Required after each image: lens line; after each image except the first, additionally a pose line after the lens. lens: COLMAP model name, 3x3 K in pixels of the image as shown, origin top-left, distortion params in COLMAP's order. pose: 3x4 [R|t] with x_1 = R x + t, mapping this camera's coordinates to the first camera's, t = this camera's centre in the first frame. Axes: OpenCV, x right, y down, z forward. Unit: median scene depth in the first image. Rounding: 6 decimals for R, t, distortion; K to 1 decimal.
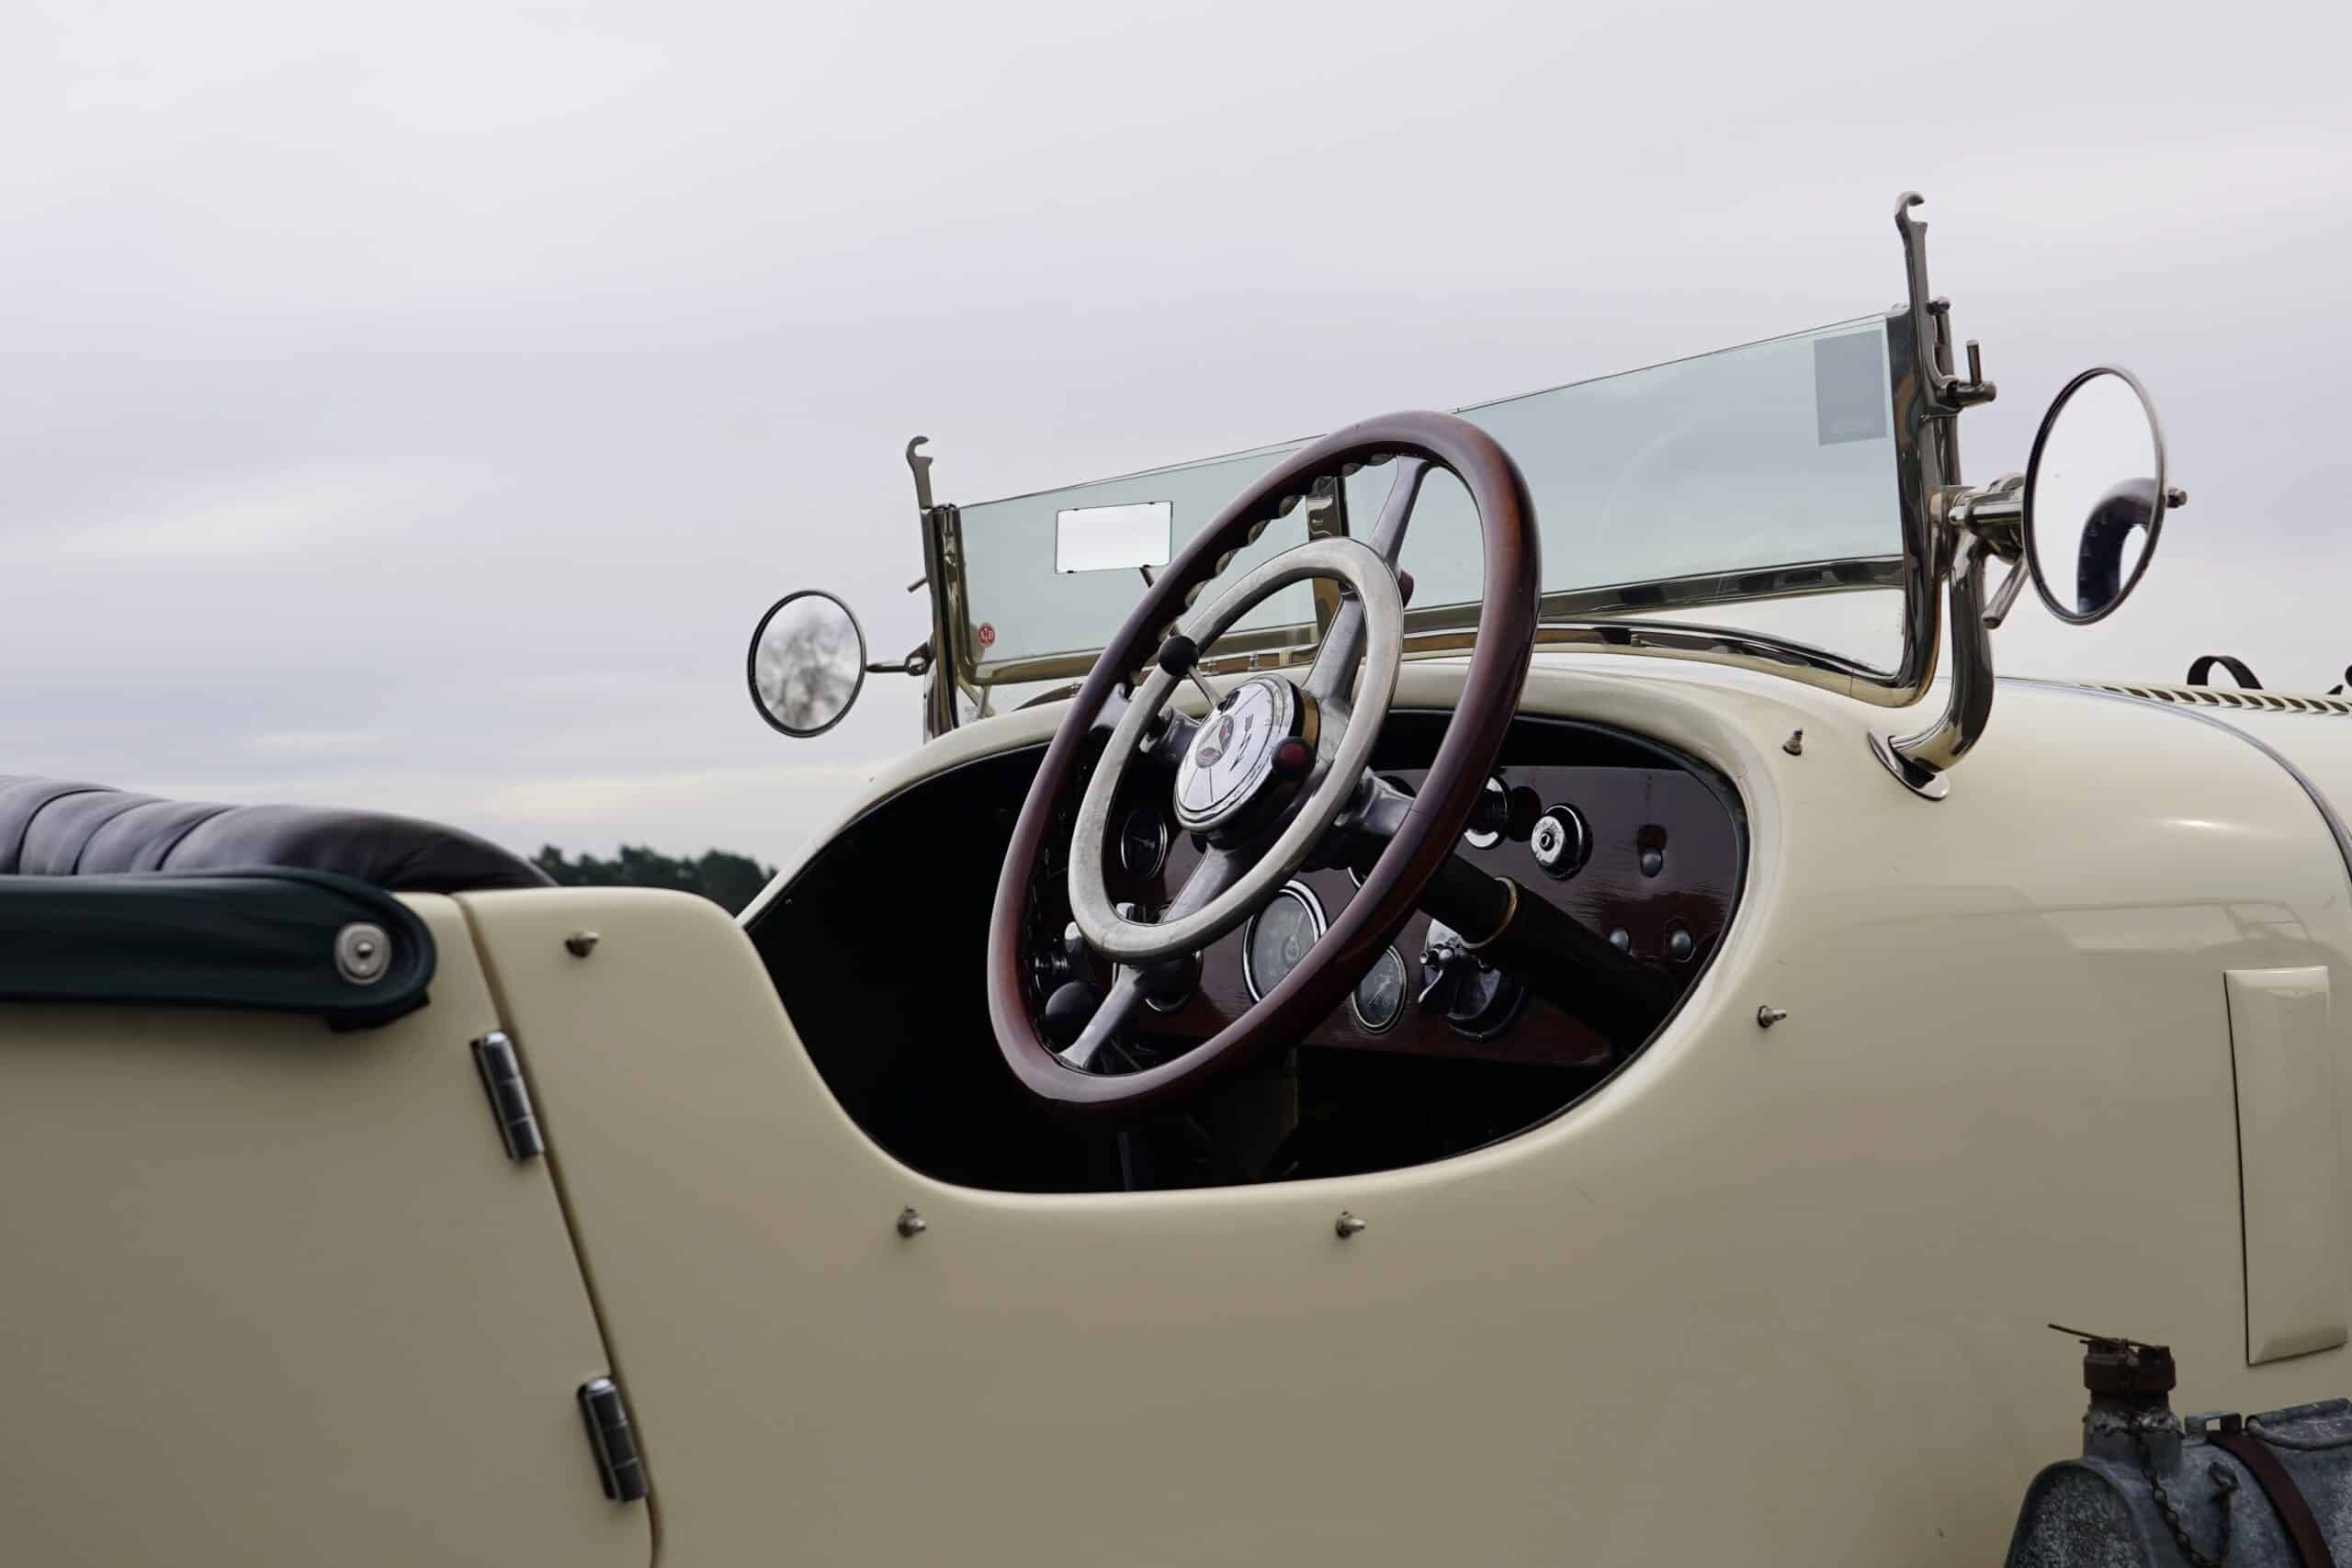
lens RADIAL K [[3091.9, 0, 1173.2], [0, 3091.9, 773.9], [0, 0, 1]] dist [0.031446, 0.000000]
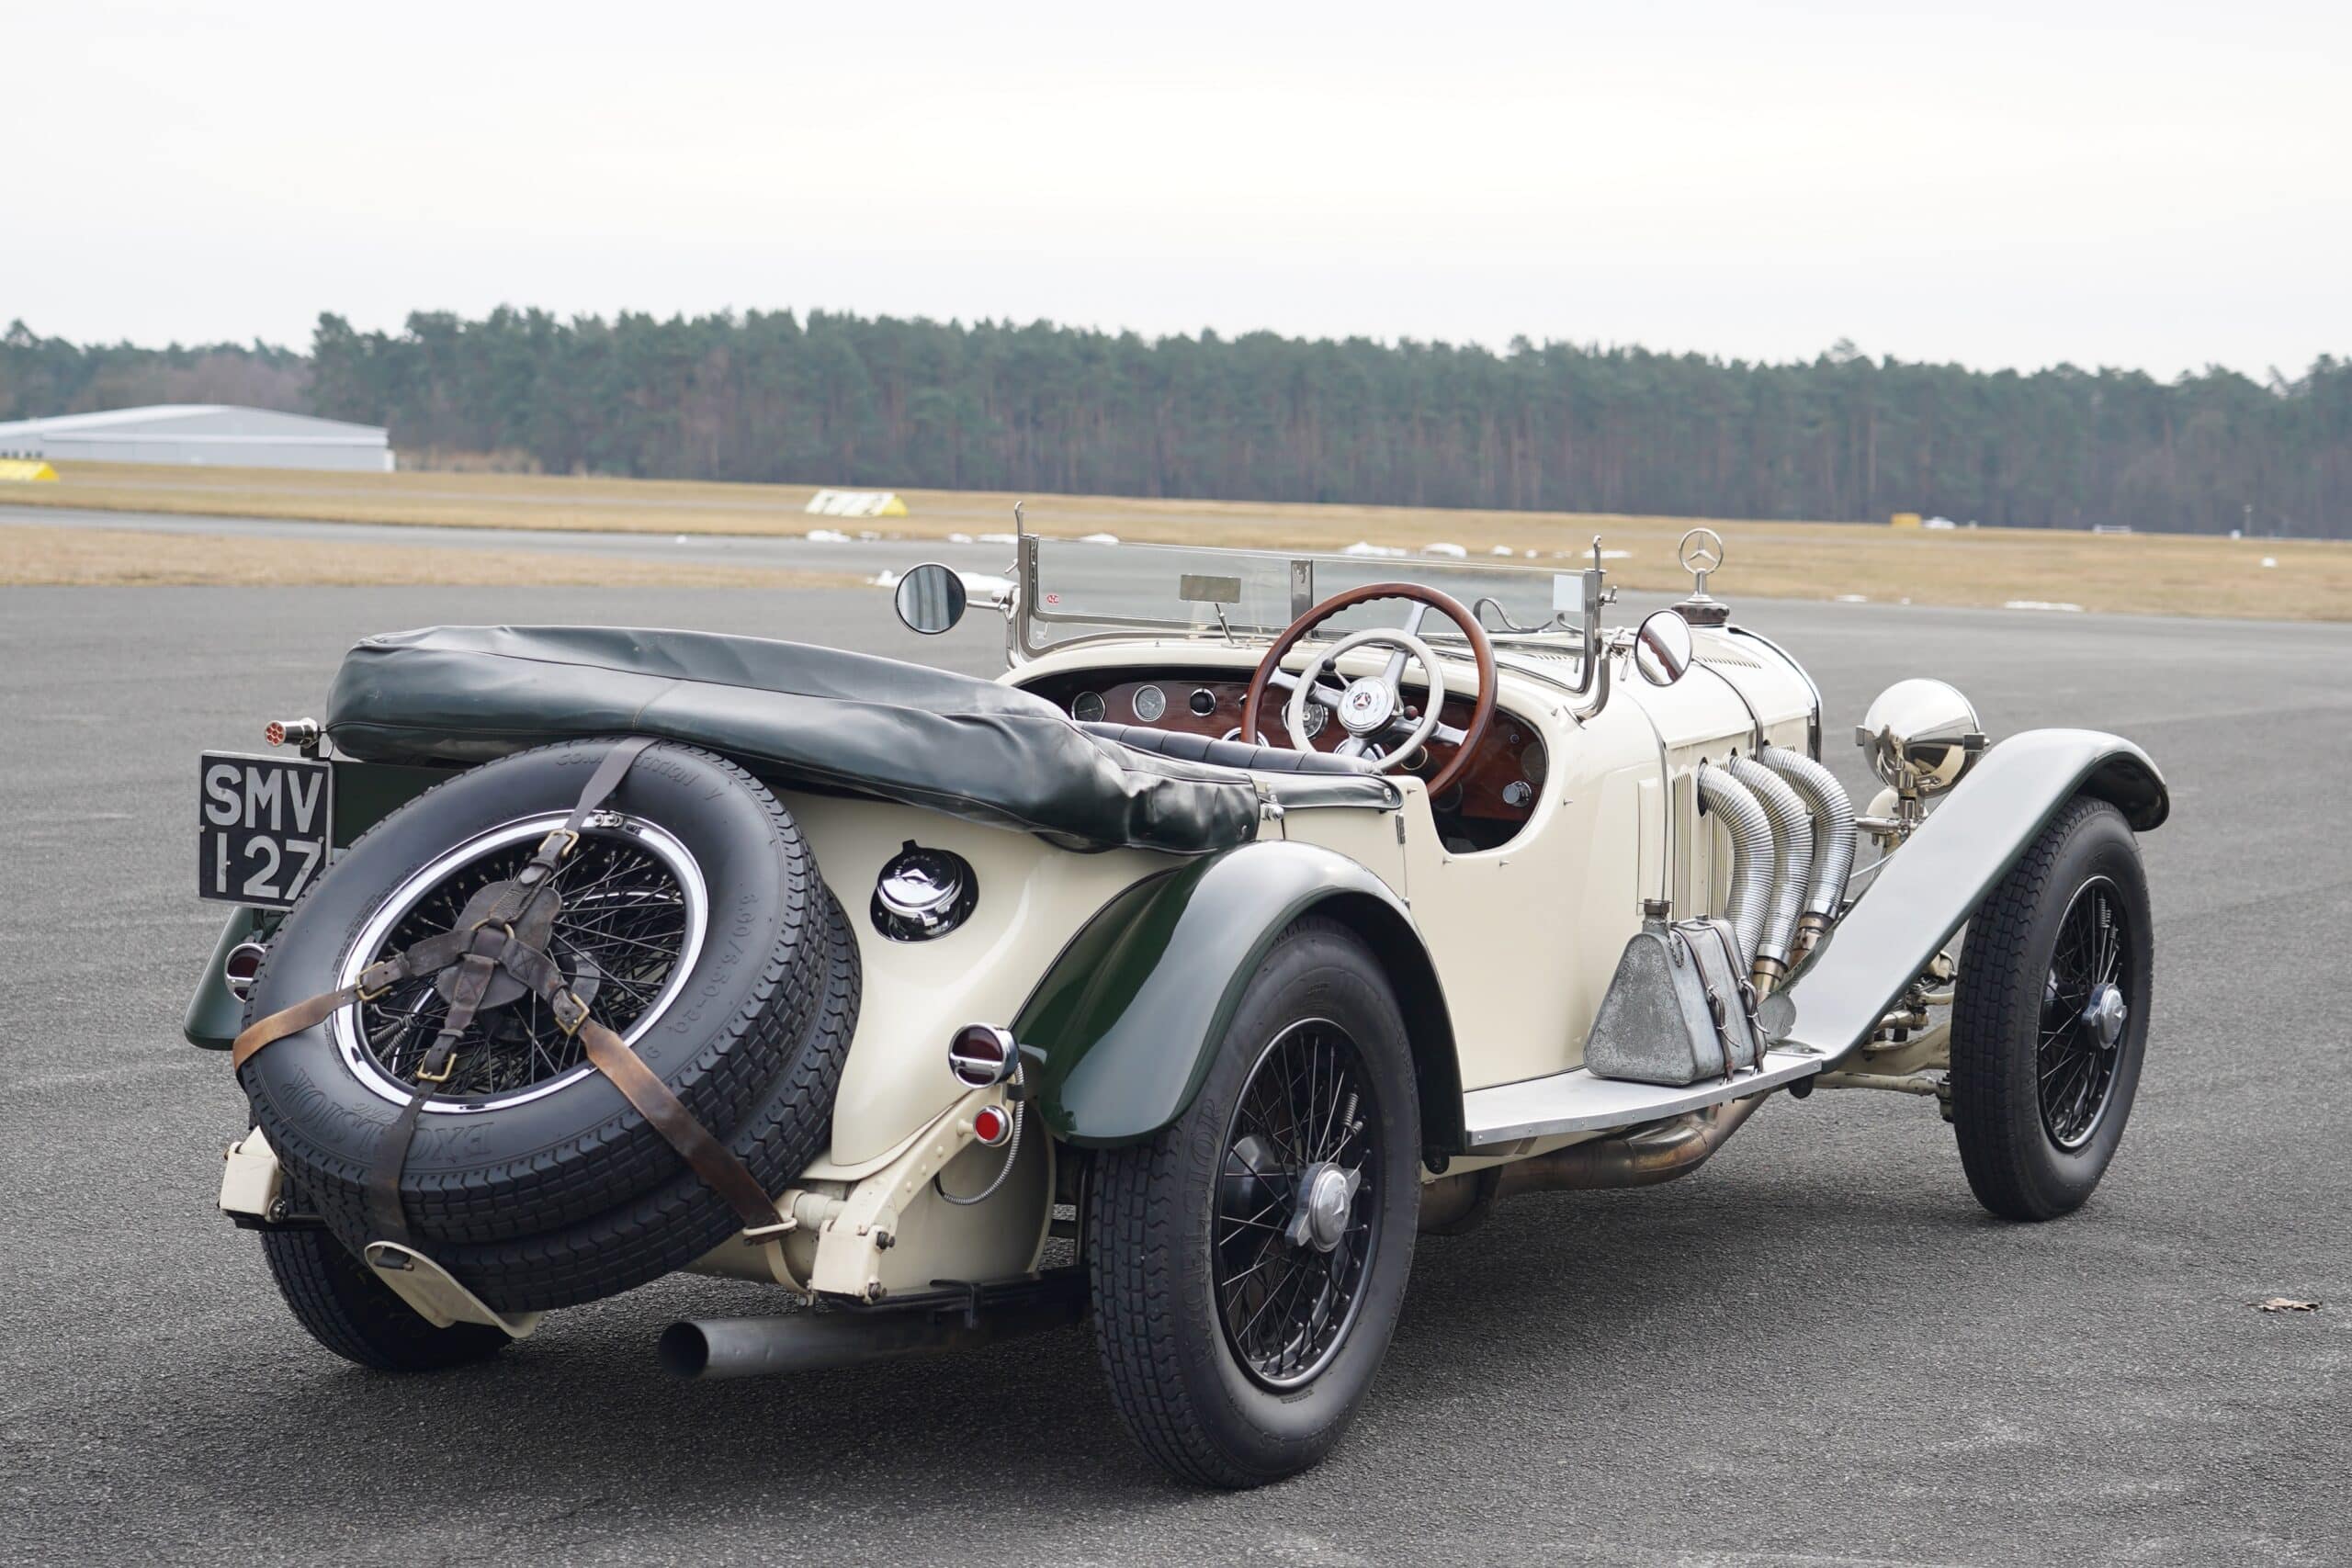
lens RADIAL K [[5962.2, 0, 1188.1], [0, 5962.2, 774.9], [0, 0, 1]] dist [-0.000813, 0.000000]
pose [[0.873649, 0.011890, 0.486412, -2.980997], [-0.067254, 0.993056, 0.096520, -0.491405], [-0.481887, -0.117038, 0.868382, -3.955908]]
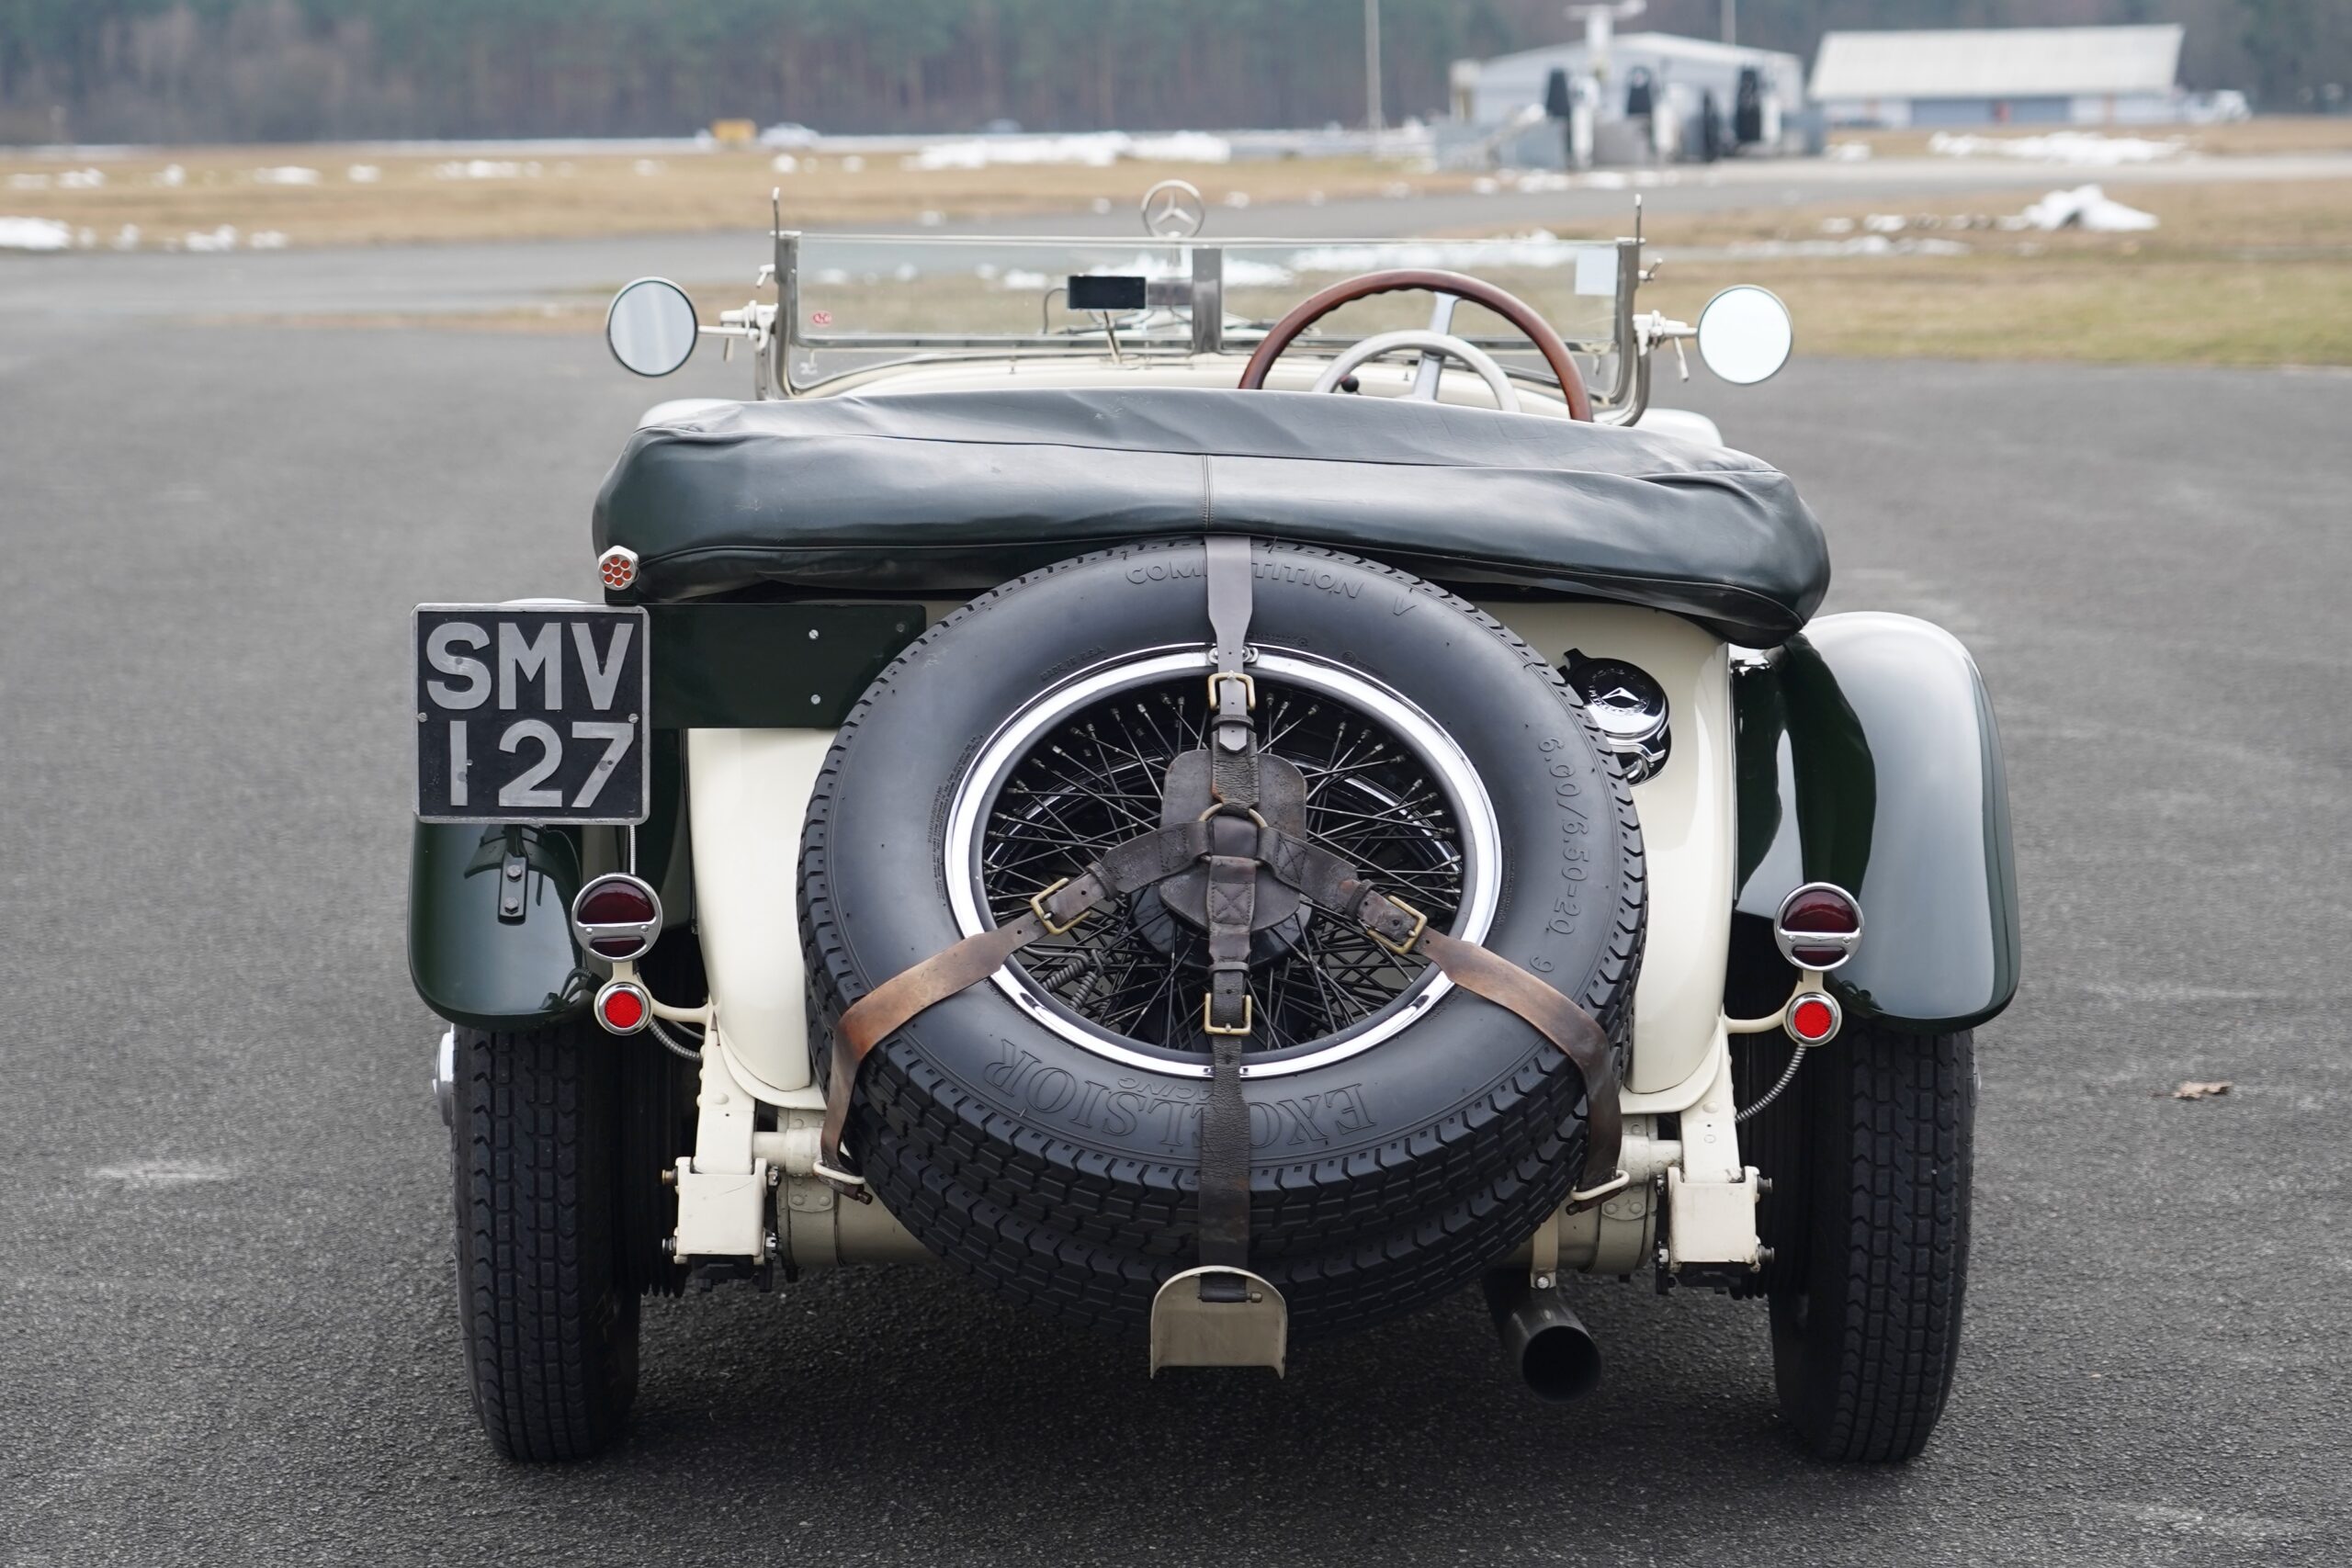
lens RADIAL K [[7307.5, 0, 1193.6], [0, 7307.5, 791.9], [0, 0, 1]] dist [0.043879, 0.000000]
pose [[0.533010, -0.077823, 0.842522, -4.707491], [-0.039823, 0.992350, 0.116856, -0.372984], [-0.845171, -0.095838, 0.525834, -1.714863]]
